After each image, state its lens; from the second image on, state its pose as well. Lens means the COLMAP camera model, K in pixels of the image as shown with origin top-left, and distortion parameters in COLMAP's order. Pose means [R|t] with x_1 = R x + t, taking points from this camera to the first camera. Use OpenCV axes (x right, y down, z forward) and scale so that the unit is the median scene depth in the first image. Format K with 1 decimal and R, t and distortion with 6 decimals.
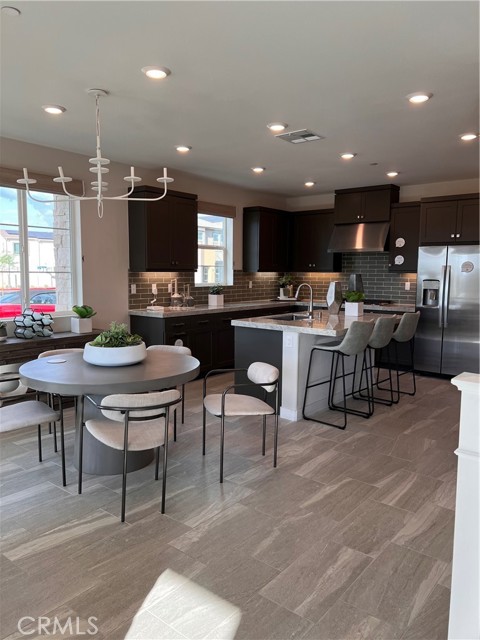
lens RADIAL K [[482.7, 0, 236.1], [0, 482.7, 320.2], [0, 0, 1]] dist [0.047349, -0.033128]
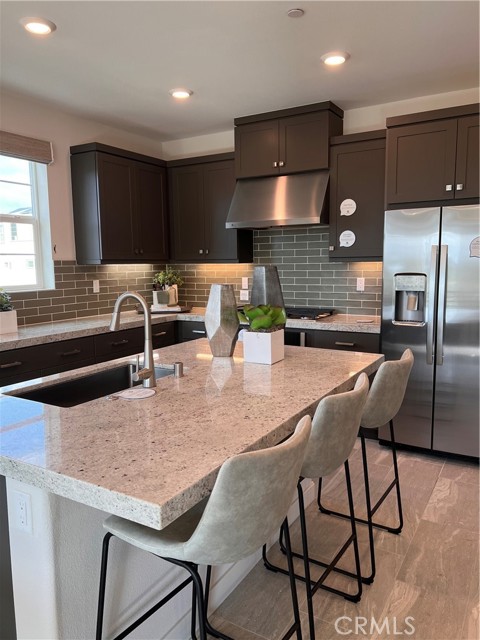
lens RADIAL K [[482.7, 0, 246.5], [0, 482.7, 322.5], [0, 0, 1]] dist [0.047349, -0.033128]
pose [[0.987315, -0.037654, 0.154242, 0.159994], [0.034431, 0.999130, 0.023514, -0.053845], [-0.154993, -0.017905, 0.987753, 0.565597]]
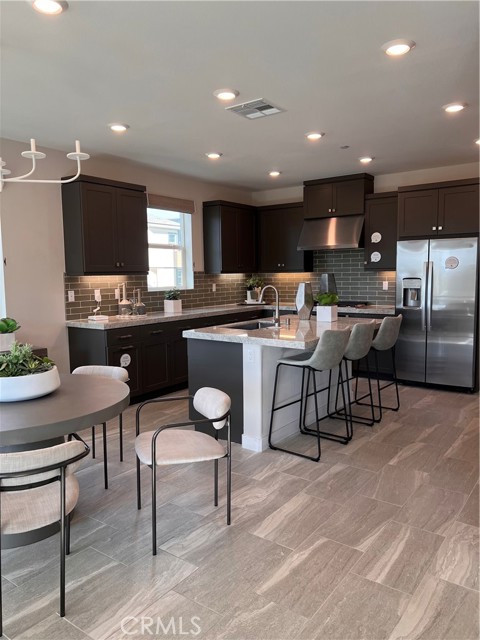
lens RADIAL K [[482.7, 0, 235.0], [0, 482.7, 318.8], [0, 0, 1]] dist [0.047349, -0.033128]
pose [[0.998725, -0.025809, 0.043386, 0.039715], [0.026132, 0.999635, -0.006890, -0.011672], [-0.043193, 0.008015, 0.999035, 0.136424]]
